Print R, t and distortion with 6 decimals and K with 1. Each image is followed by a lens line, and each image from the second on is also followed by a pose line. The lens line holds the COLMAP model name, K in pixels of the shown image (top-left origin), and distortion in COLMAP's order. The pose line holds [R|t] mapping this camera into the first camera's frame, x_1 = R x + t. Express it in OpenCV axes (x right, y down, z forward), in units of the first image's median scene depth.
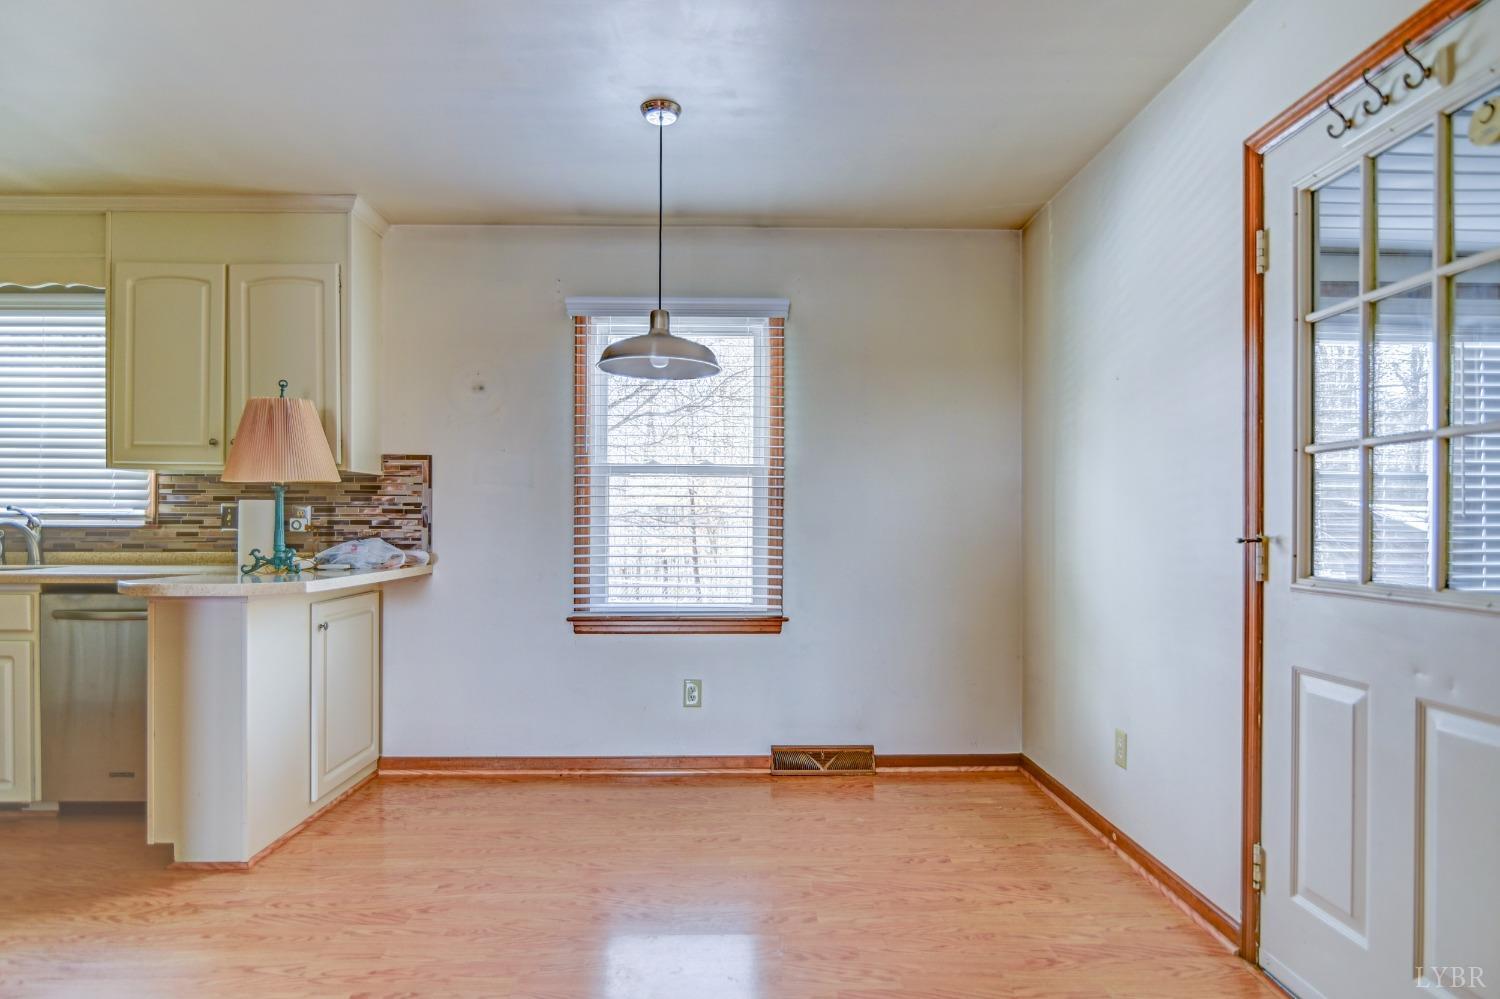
lens RADIAL K [[848.8, 0, 757.2], [0, 848.8, 526.3], [0, 0, 1]] dist [-0.012108, 0.000484]
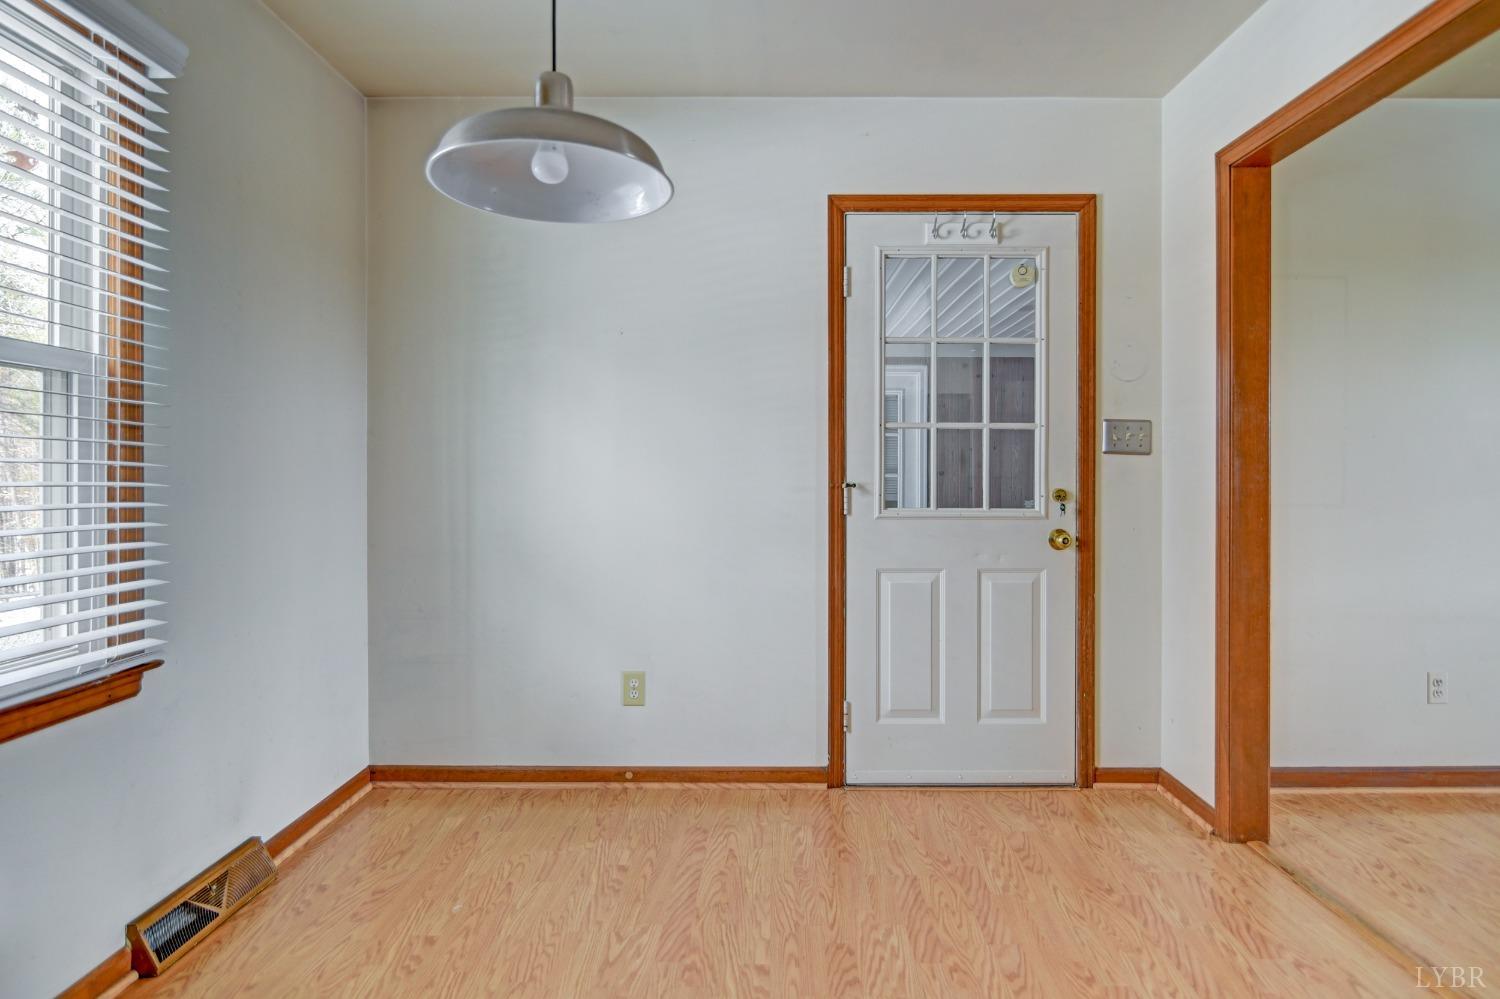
lens RADIAL K [[848.8, 0, 764.8], [0, 848.8, 477.5], [0, 0, 1]] dist [-0.012108, 0.000484]
pose [[0.019965, -0.009481, 0.999756, -0.468961], [0.002298, 0.999953, 0.009437, -0.005764], [-0.999798, 0.002109, 0.019986, 0.627044]]
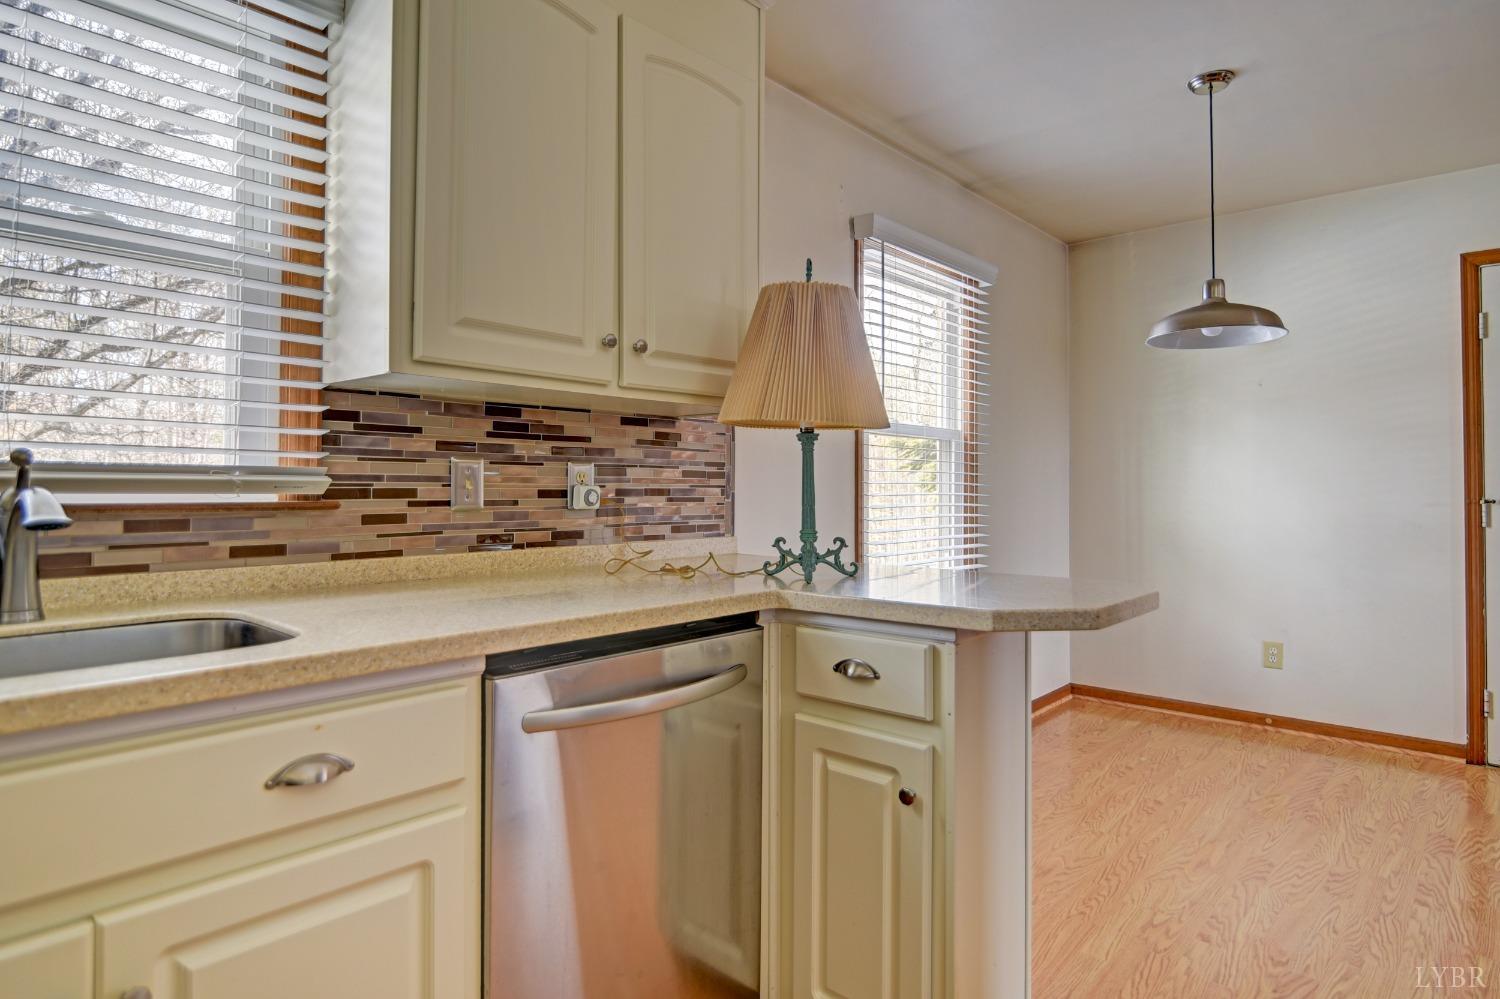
lens RADIAL K [[848.8, 0, 736.9], [0, 848.8, 472.4], [0, 0, 1]] dist [-0.012108, 0.000484]
pose [[0.681375, 0.011143, 0.731849, -0.893210], [0.001775, 0.999856, -0.016877, -0.008495], [-0.731932, 0.012799, 0.681257, 0.537534]]
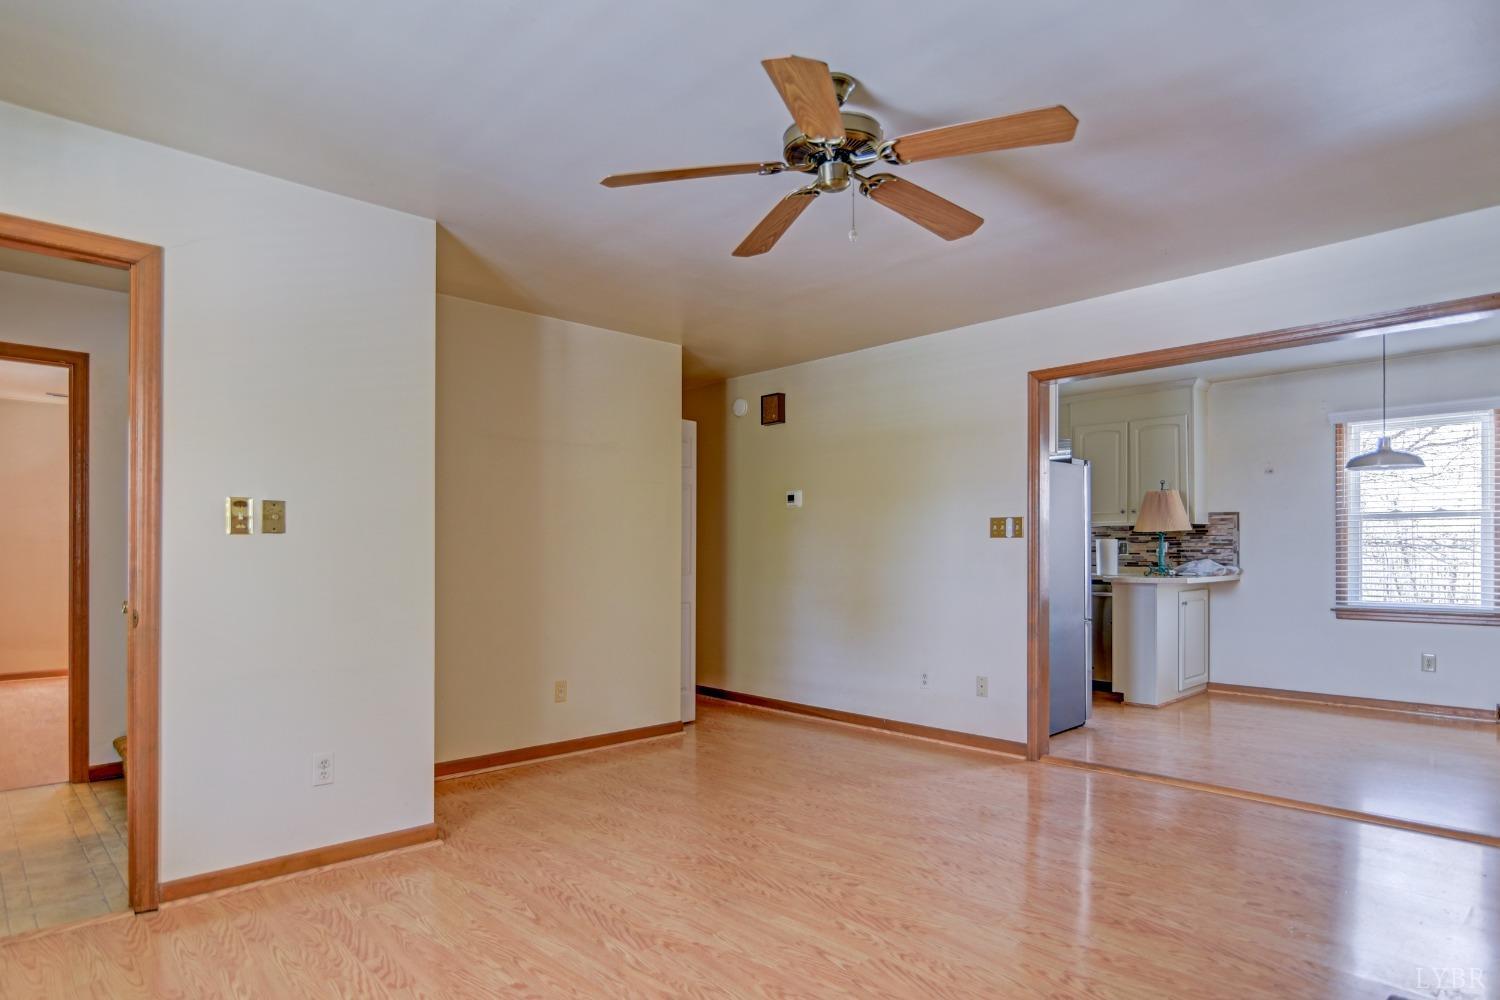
lens RADIAL K [[848.8, 0, 739.4], [0, 848.8, 551.3], [0, 0, 1]] dist [-0.012108, 0.000484]
pose [[0.661939, -0.005695, -0.749536, 0.241125], [0.001153, 0.999978, -0.006579, 0.007368], [0.749556, 0.003491, 0.661931, -0.934015]]
